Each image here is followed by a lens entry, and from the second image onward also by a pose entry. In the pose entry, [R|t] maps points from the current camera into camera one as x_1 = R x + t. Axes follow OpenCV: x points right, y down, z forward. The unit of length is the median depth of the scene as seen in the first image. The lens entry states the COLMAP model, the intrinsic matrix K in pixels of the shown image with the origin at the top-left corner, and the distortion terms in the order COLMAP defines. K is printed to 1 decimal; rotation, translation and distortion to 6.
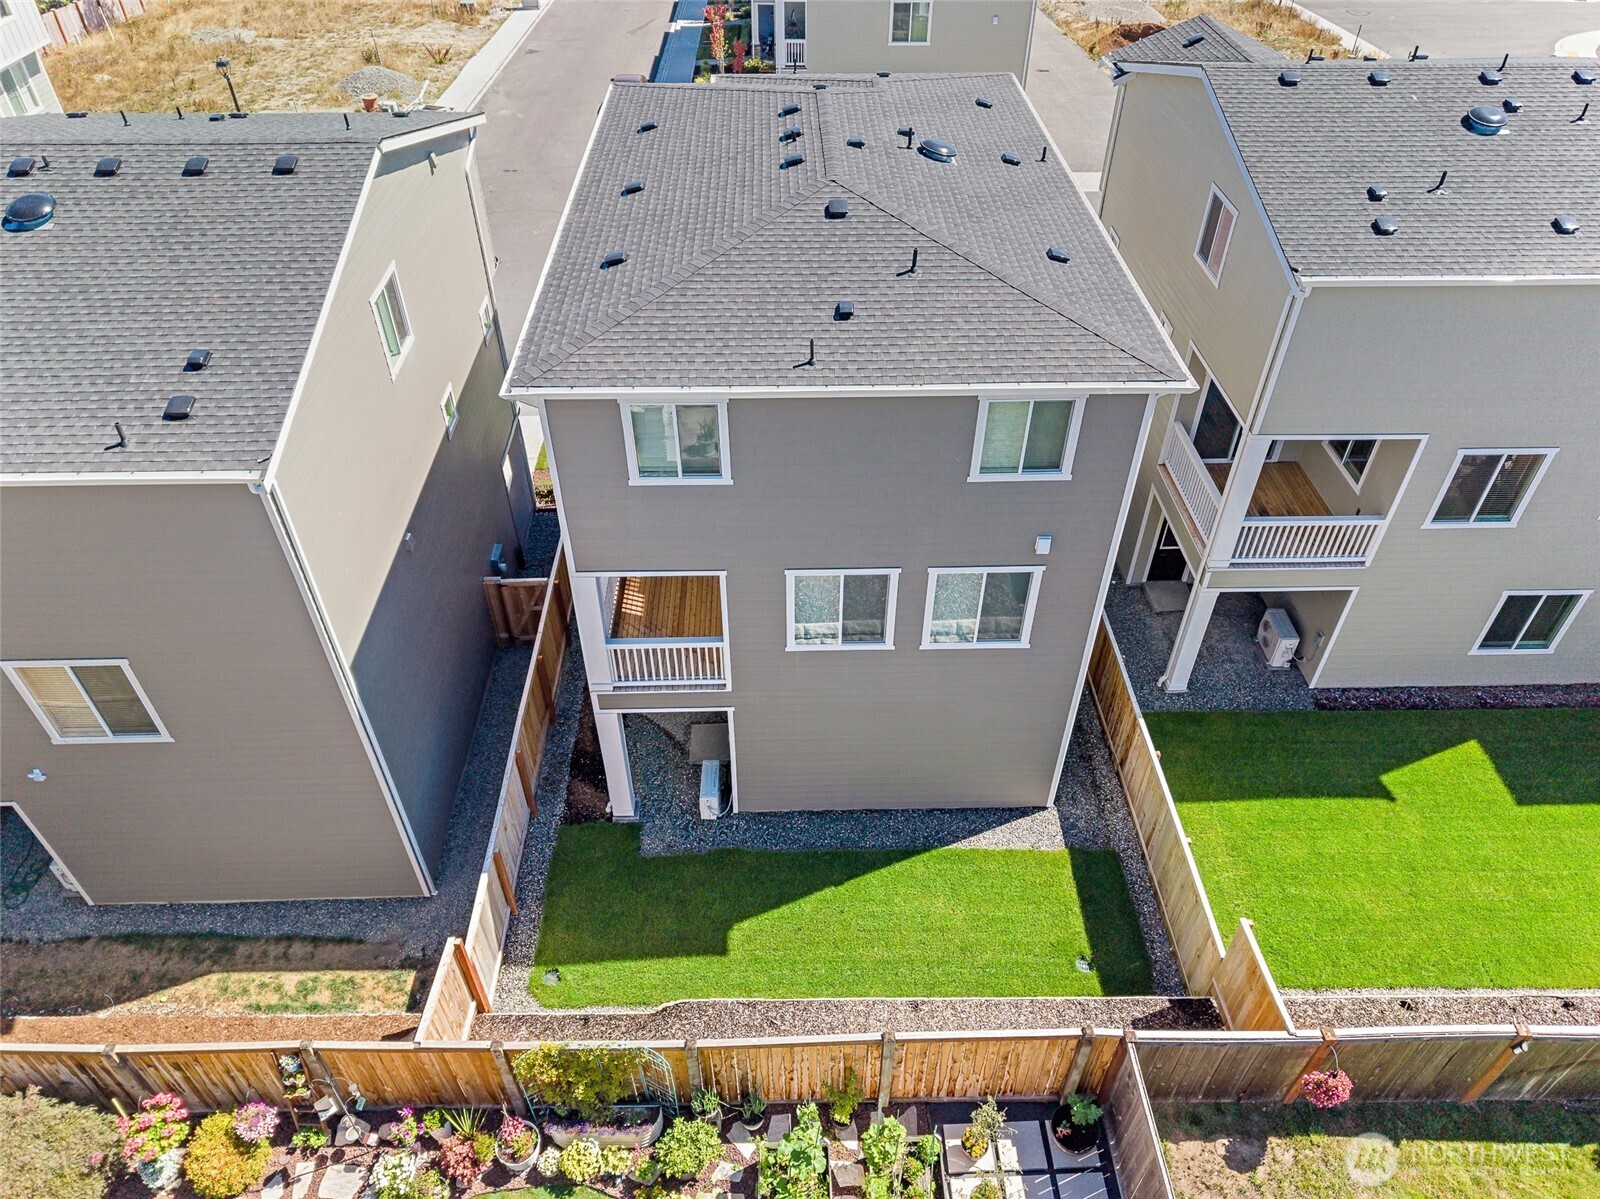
lens RADIAL K [[1064.9, 0, 800.0], [0, 1064.9, 599.5], [0, 0, 1]] dist [0.104724, -0.001162]
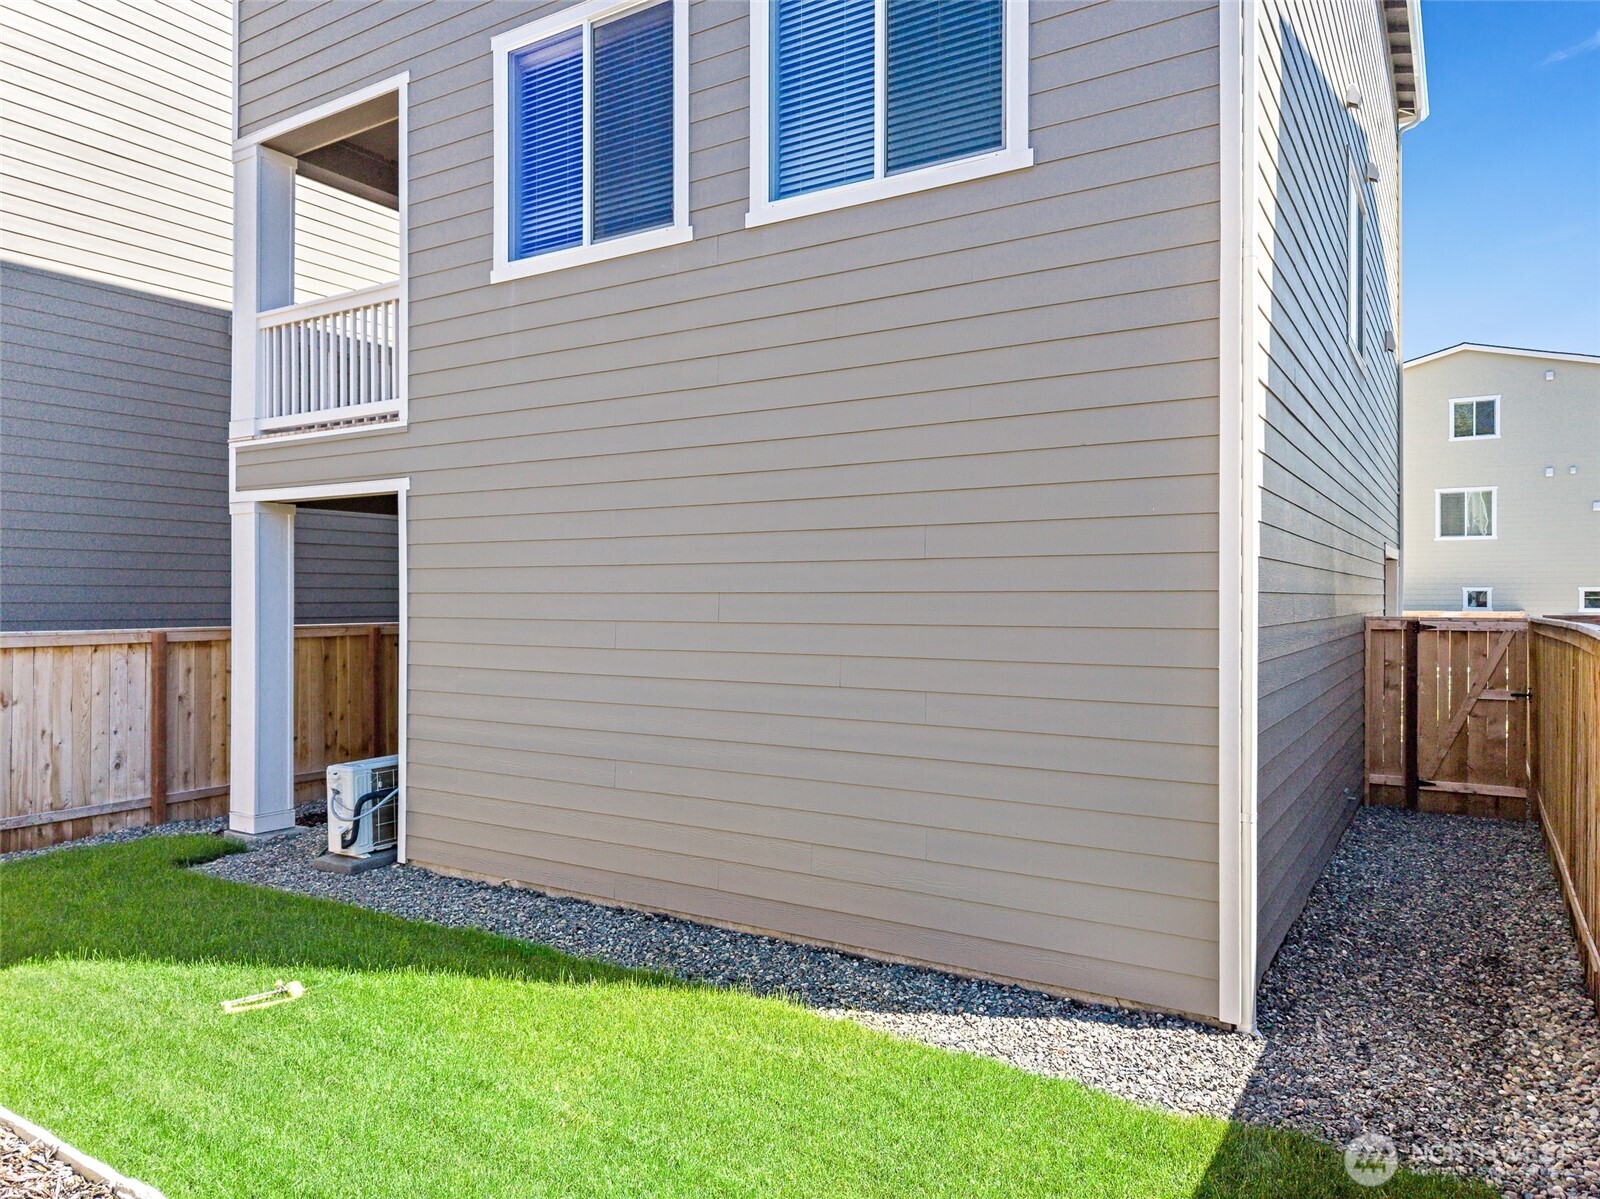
lens RADIAL K [[1075.8, 0, 800.0], [0, 1075.8, 599.5], [0, 0, 1]] dist [0.014749, -0.004117]
pose [[0.850871, 0.001372, -0.525373, 0.288521], [-0.357462, 0.734354, -0.577014, 0.312767], [0.385018, 0.678765, 0.625331, 0.759010]]
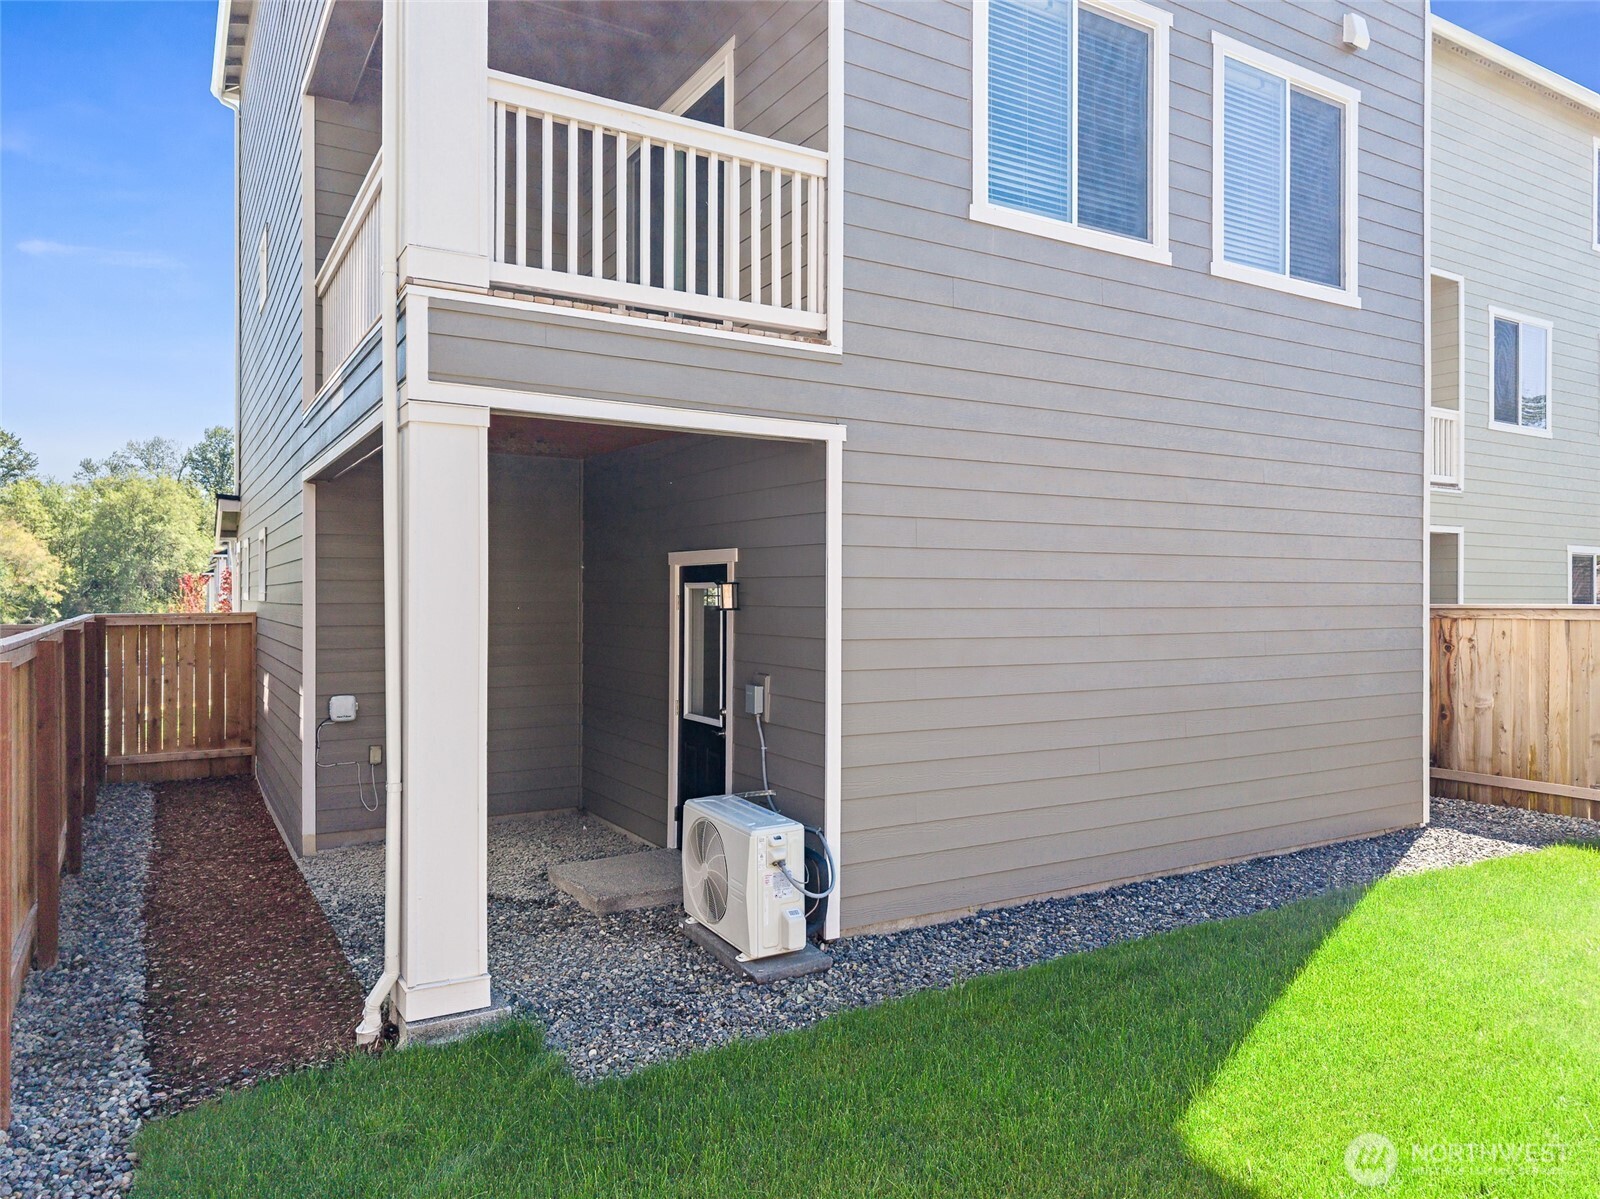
lens RADIAL K [[1075.8, 0, 800.0], [0, 1075.8, 599.5], [0, 0, 1]] dist [0.014749, -0.004117]
pose [[0.865557, 0.005970, 0.500775, -0.226110], [0.324702, 0.754597, -0.570222, 0.306372], [-0.381287, 0.656162, 0.651208, 0.762266]]
